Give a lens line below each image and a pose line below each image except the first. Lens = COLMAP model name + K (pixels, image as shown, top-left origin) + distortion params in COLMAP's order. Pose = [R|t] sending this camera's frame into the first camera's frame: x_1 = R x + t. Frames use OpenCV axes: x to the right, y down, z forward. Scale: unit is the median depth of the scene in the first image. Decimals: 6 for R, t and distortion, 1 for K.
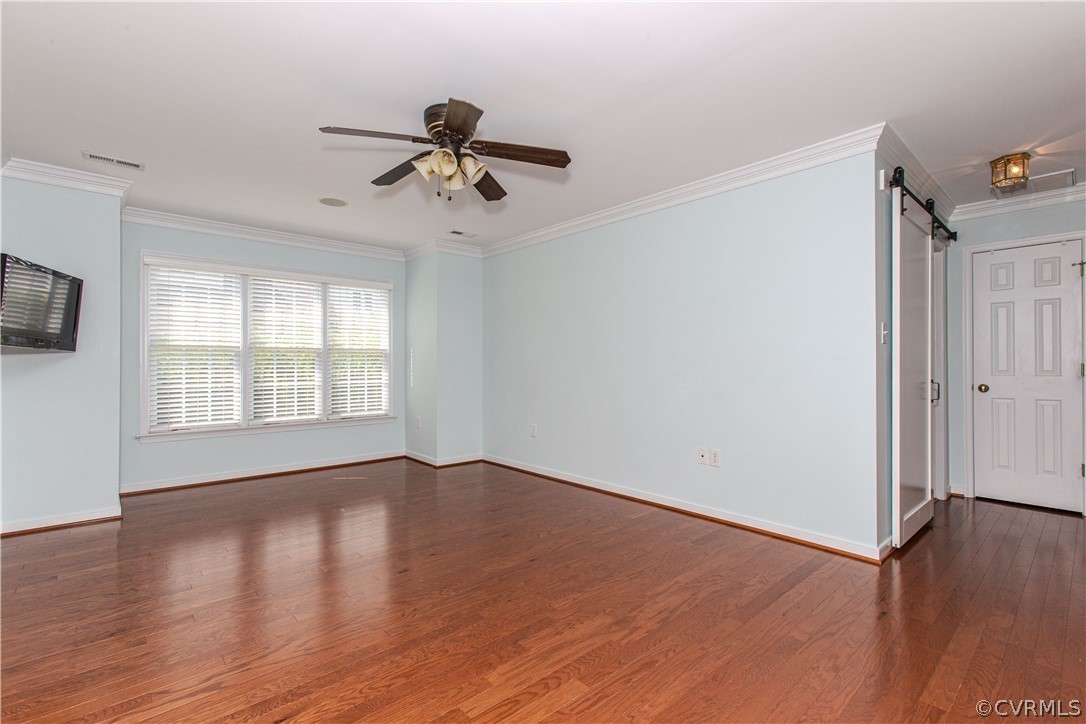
lens RADIAL K [[479.5, 0, 543.4], [0, 479.5, 365.0], [0, 0, 1]] dist [-0.013815, 0.000224]
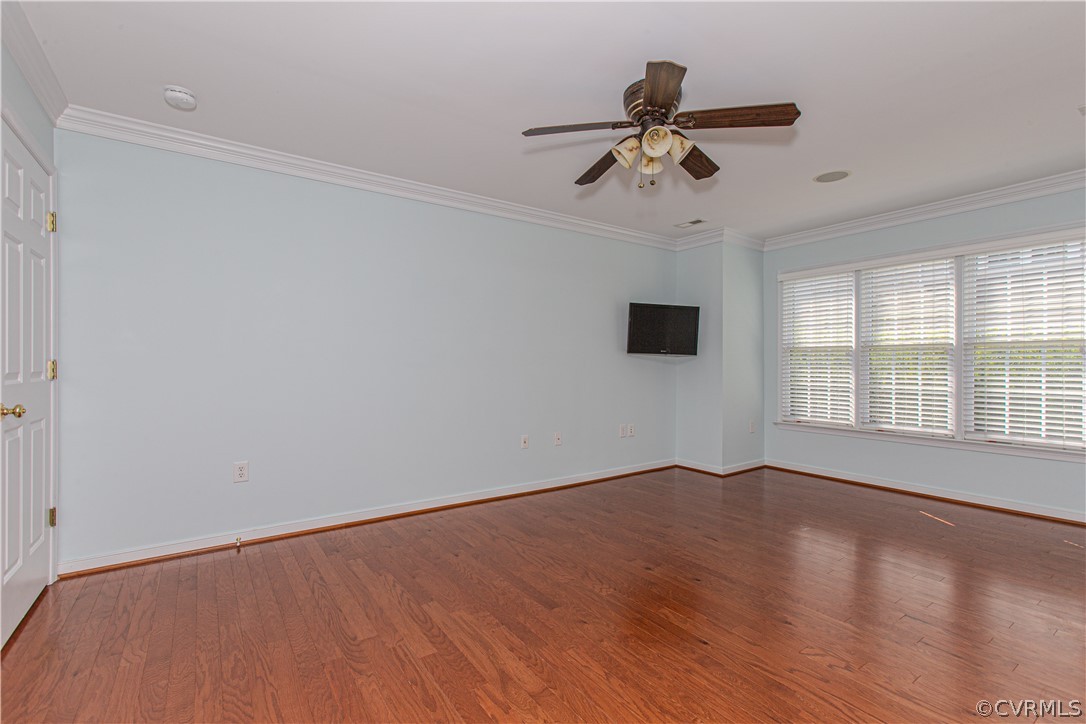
lens RADIAL K [[479.5, 0, 543.4], [0, 479.5, 365.0], [0, 0, 1]] dist [-0.013815, 0.000224]
pose [[-0.097773, 0.002776, -0.995205, 0.399507], [-0.005411, 0.999980, 0.003321, 0.000244], [0.995194, 0.005710, -0.097756, 0.479567]]
